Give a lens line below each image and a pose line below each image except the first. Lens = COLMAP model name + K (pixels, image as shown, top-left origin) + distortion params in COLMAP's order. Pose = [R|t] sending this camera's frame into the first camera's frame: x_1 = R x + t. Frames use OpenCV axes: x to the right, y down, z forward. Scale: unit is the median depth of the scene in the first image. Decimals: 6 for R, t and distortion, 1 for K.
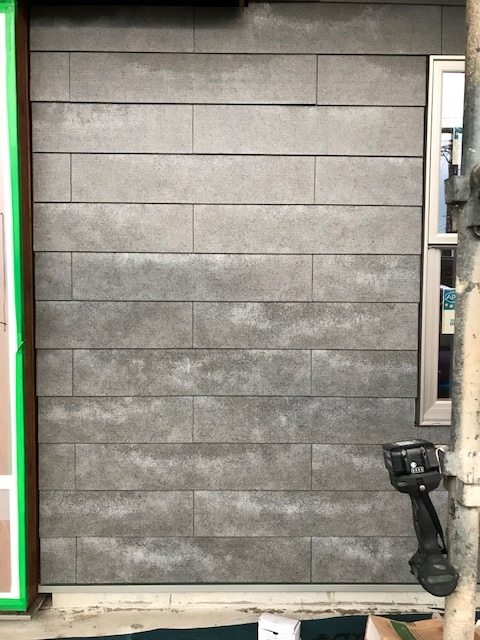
lens RADIAL K [[518.9, 0, 245.3], [0, 518.9, 321.6], [0, 0, 1]] dist [-0.008301, 0.002954]
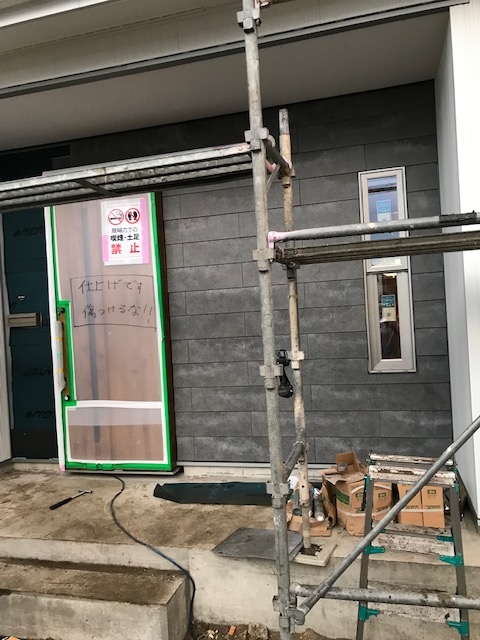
lens RADIAL K [[518.9, 0, 238.0], [0, 518.9, 319.4], [0, 0, 1]] dist [-0.008301, 0.002954]
pose [[0.956475, -0.059914, -0.285596, 0.425595], [0.045500, 0.997346, -0.056847, 0.096645], [0.288244, 0.041378, 0.956663, -0.855122]]
